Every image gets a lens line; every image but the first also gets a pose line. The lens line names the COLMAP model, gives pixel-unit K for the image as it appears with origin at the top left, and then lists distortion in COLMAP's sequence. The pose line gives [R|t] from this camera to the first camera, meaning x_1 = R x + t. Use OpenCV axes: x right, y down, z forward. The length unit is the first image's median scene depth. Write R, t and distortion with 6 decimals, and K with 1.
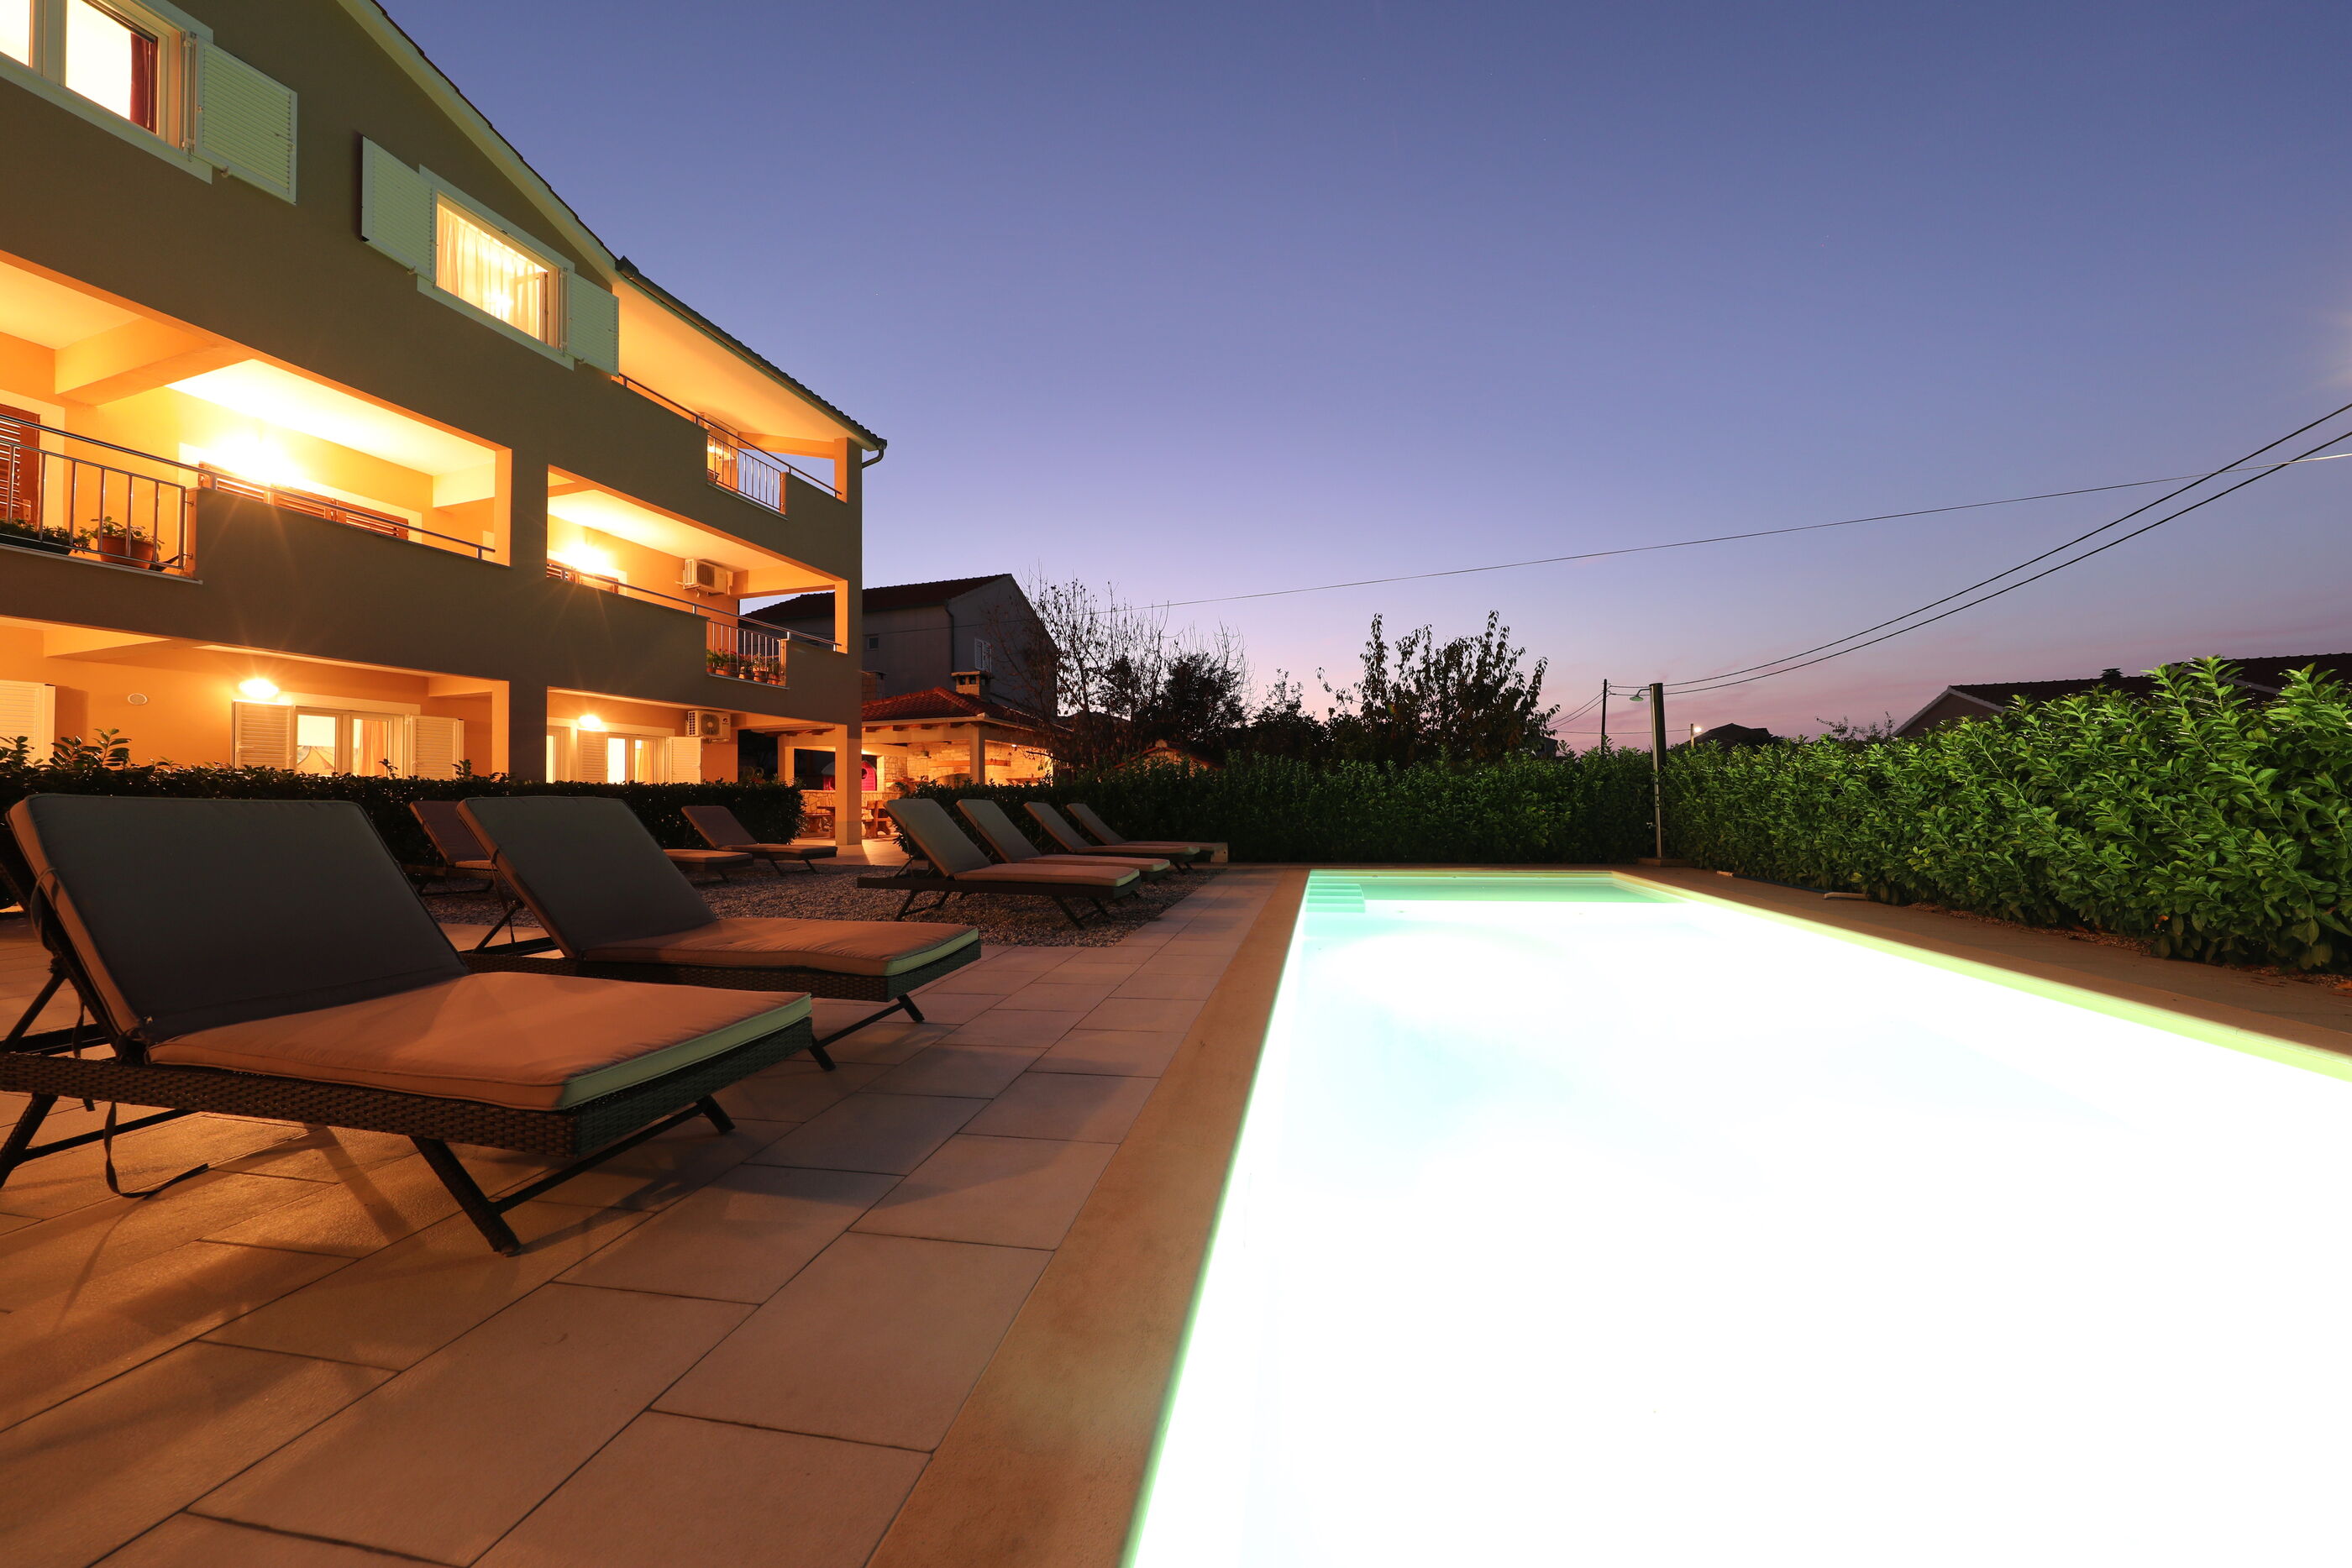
lens RADIAL K [[738.1, 0, 1197.4], [0, 738.1, 791.1], [0, 0, 1]] dist [-0.001091, -0.000158]
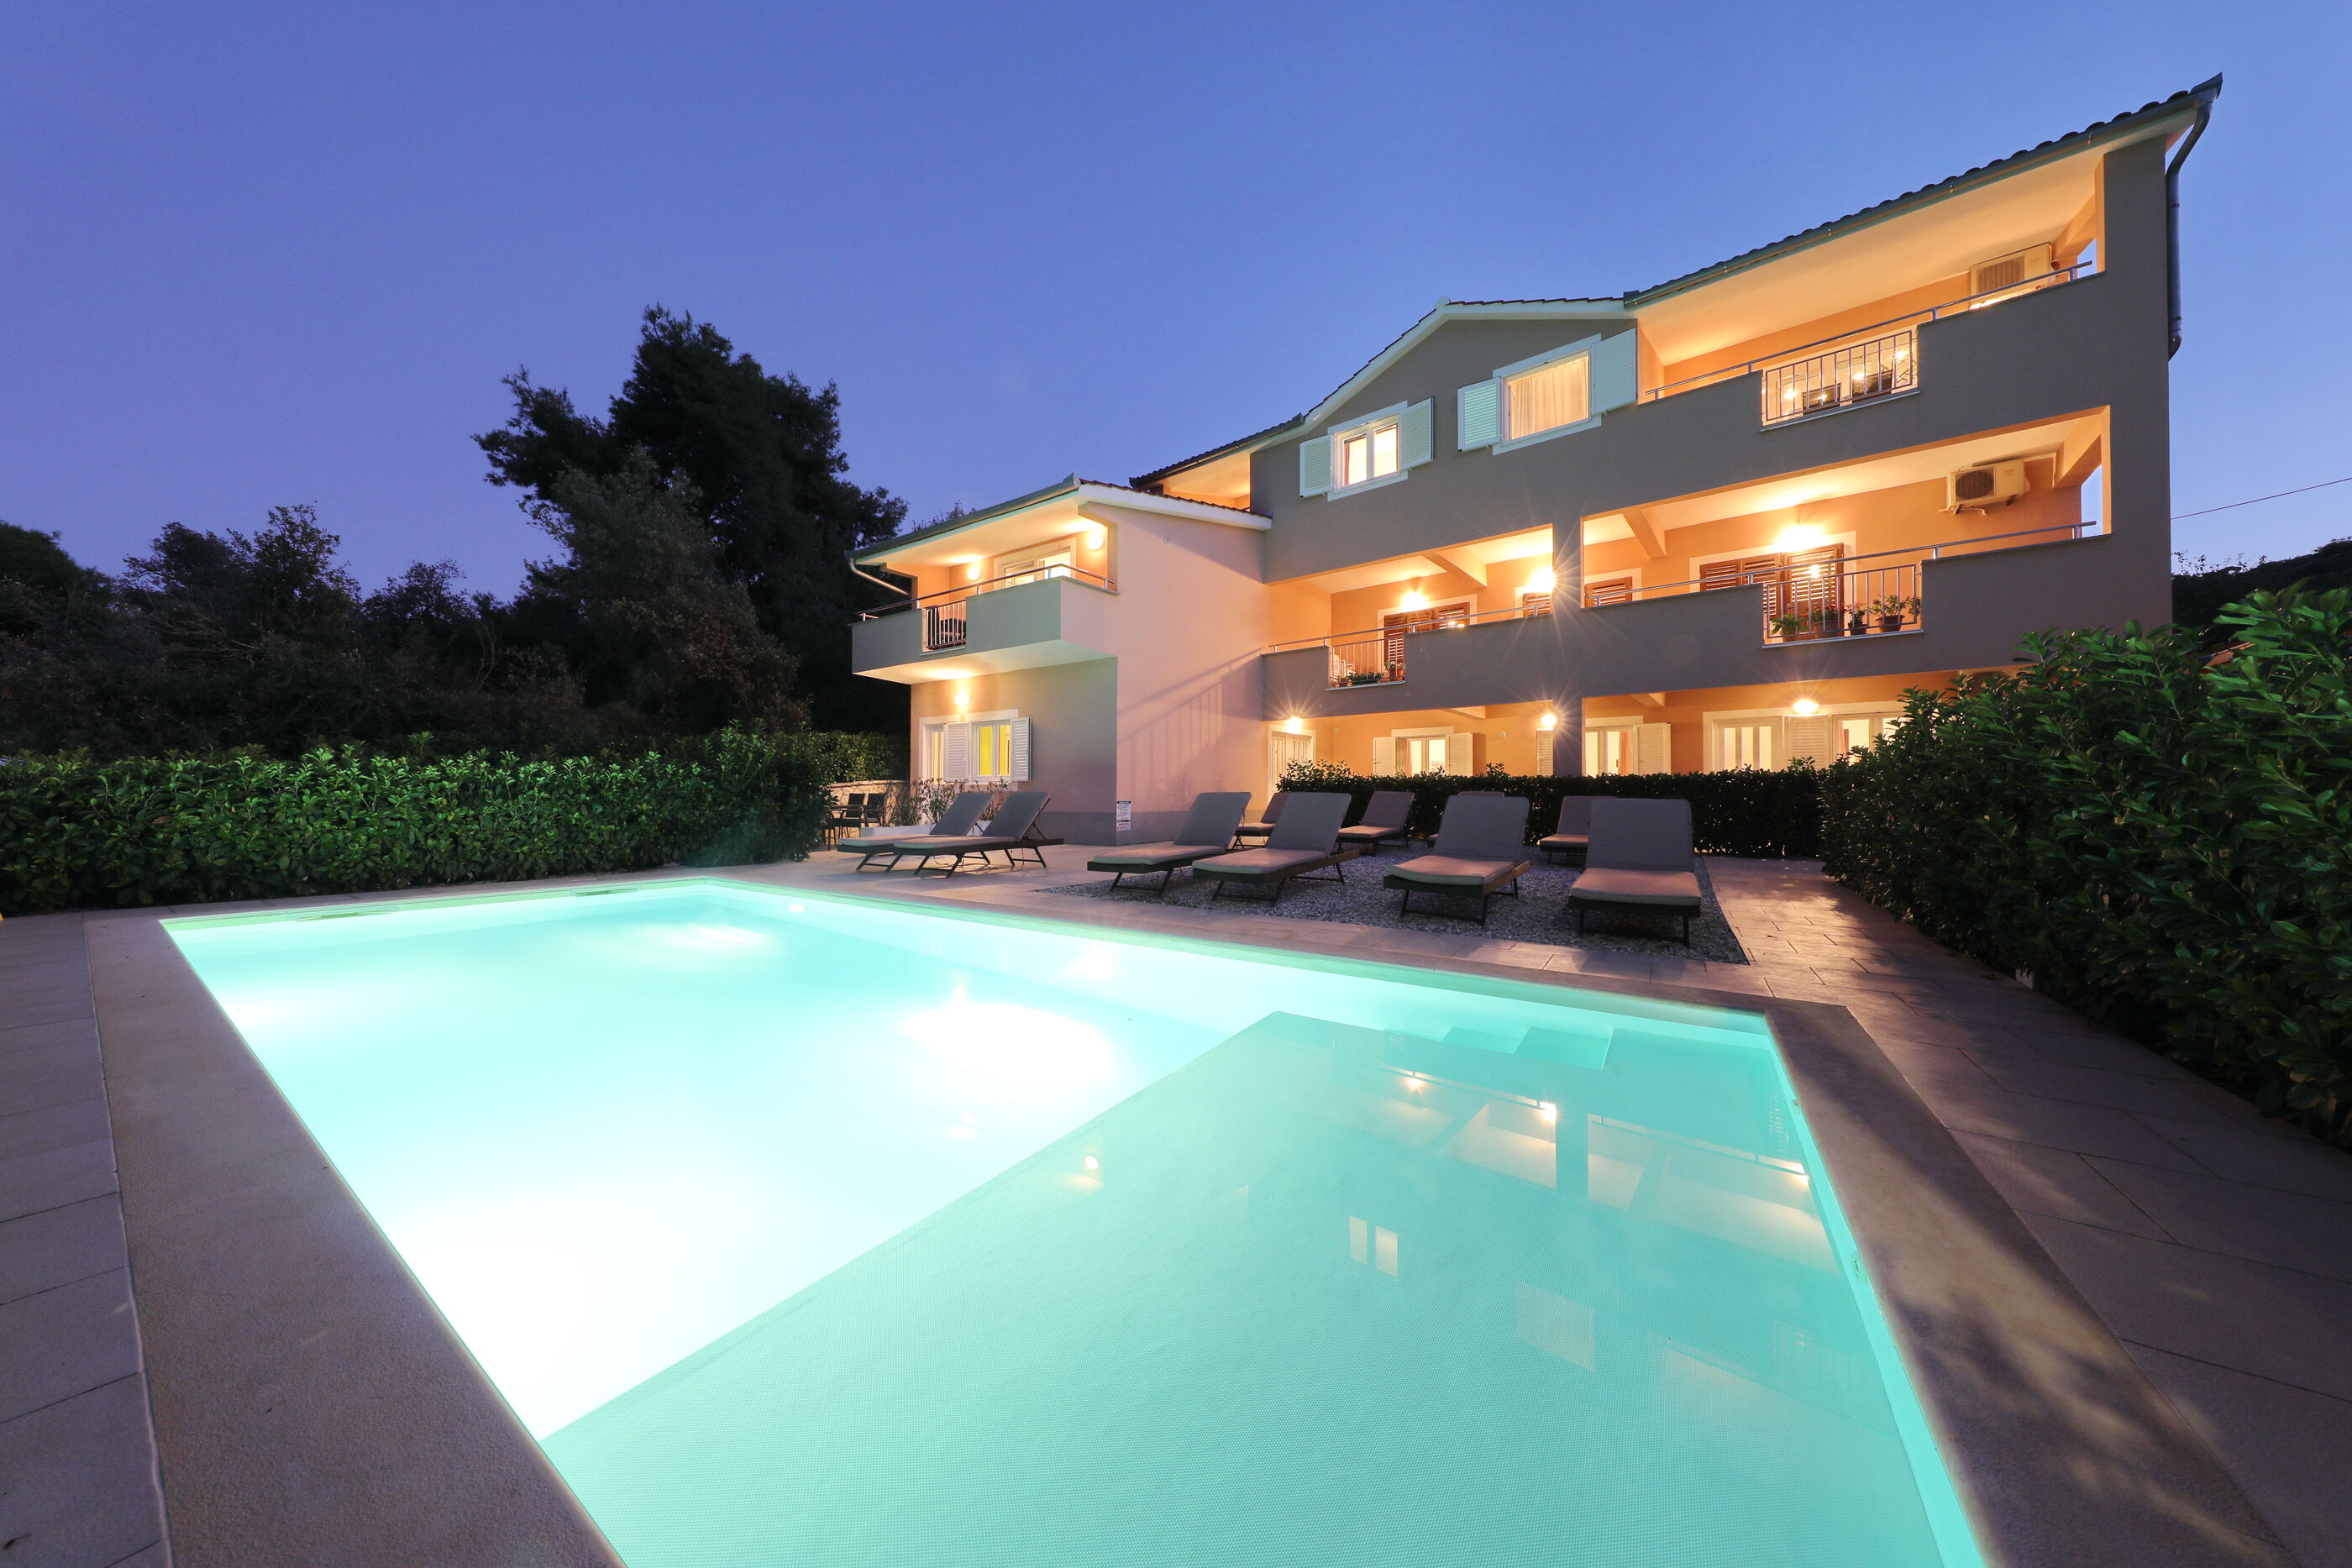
lens RADIAL K [[738.1, 0, 1171.7], [0, 738.1, 776.4], [0, 0, 1]] dist [-0.001091, -0.000158]
pose [[-0.386550, -0.009698, -0.922217, 0.384827], [0.019468, 0.999636, -0.018672, -0.002056], [0.922063, -0.025171, -0.386221, 0.630036]]
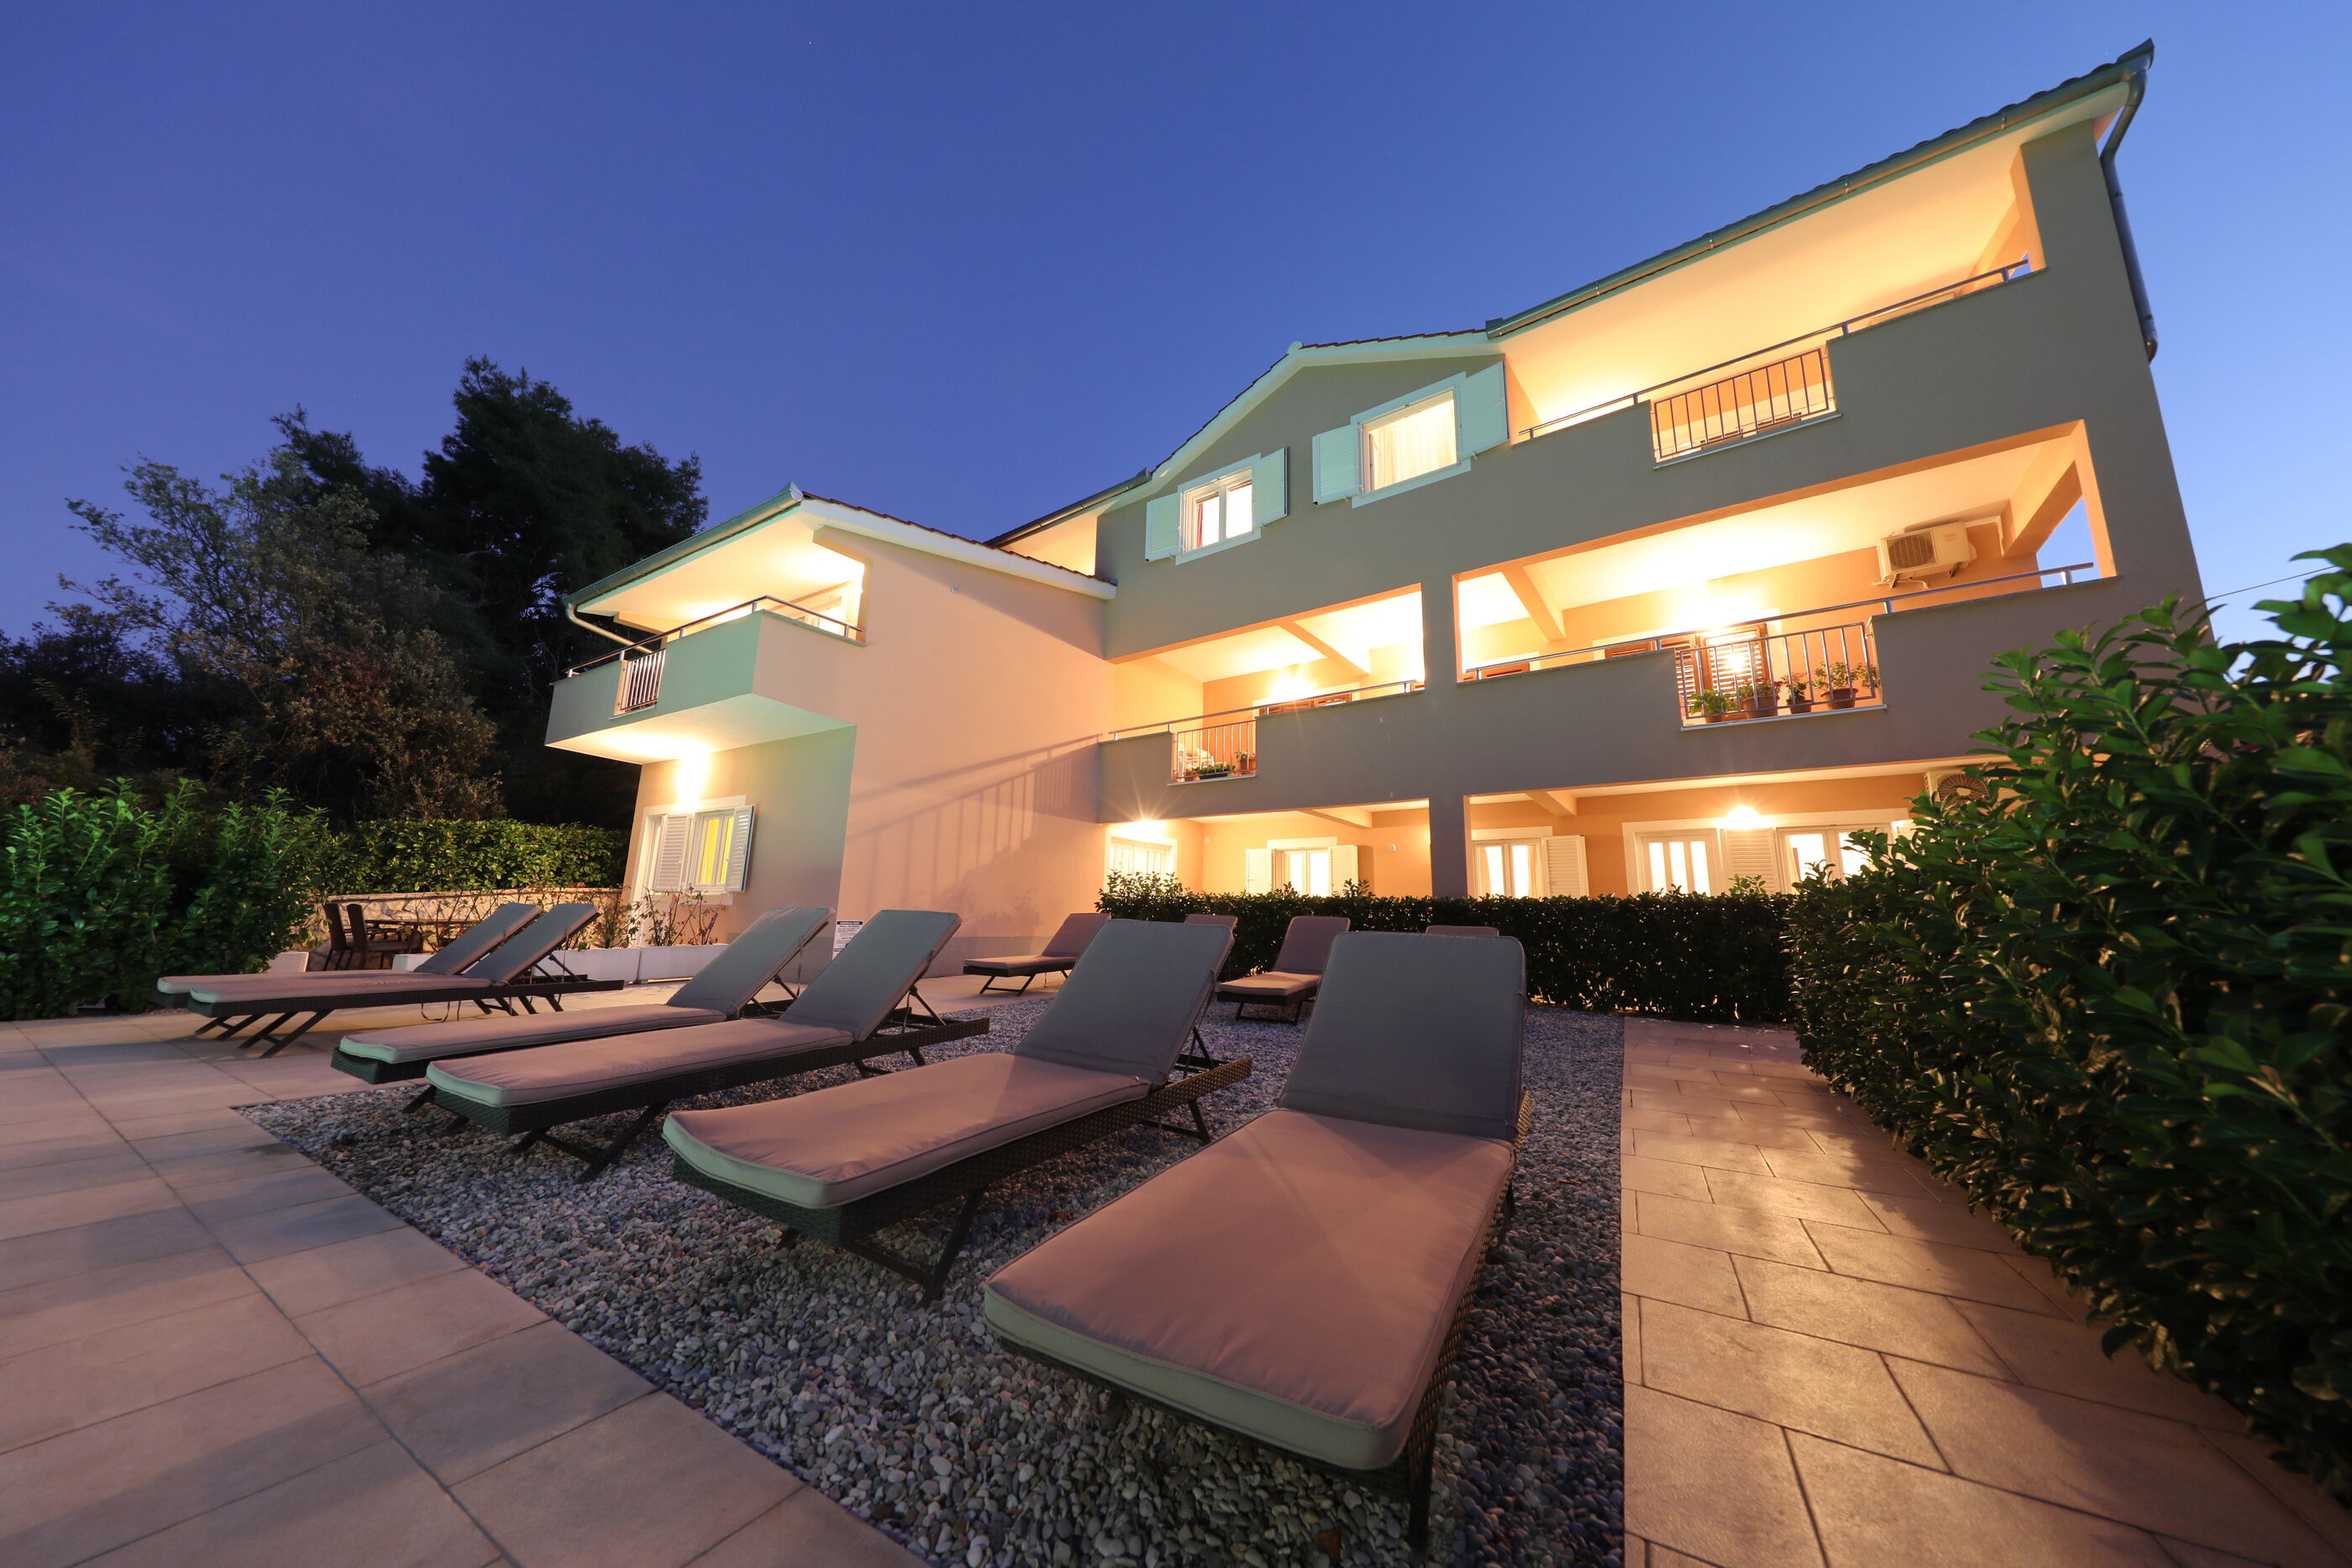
lens RADIAL K [[738.1, 0, 1170.6], [0, 738.1, 775.5], [0, 0, 1]] dist [-0.001091, -0.000158]
pose [[-0.336879, -0.169426, -0.926179, 0.092909], [0.001256, 0.983595, -0.180386, 0.001206], [0.941547, -0.061931, -0.331139, 0.720114]]
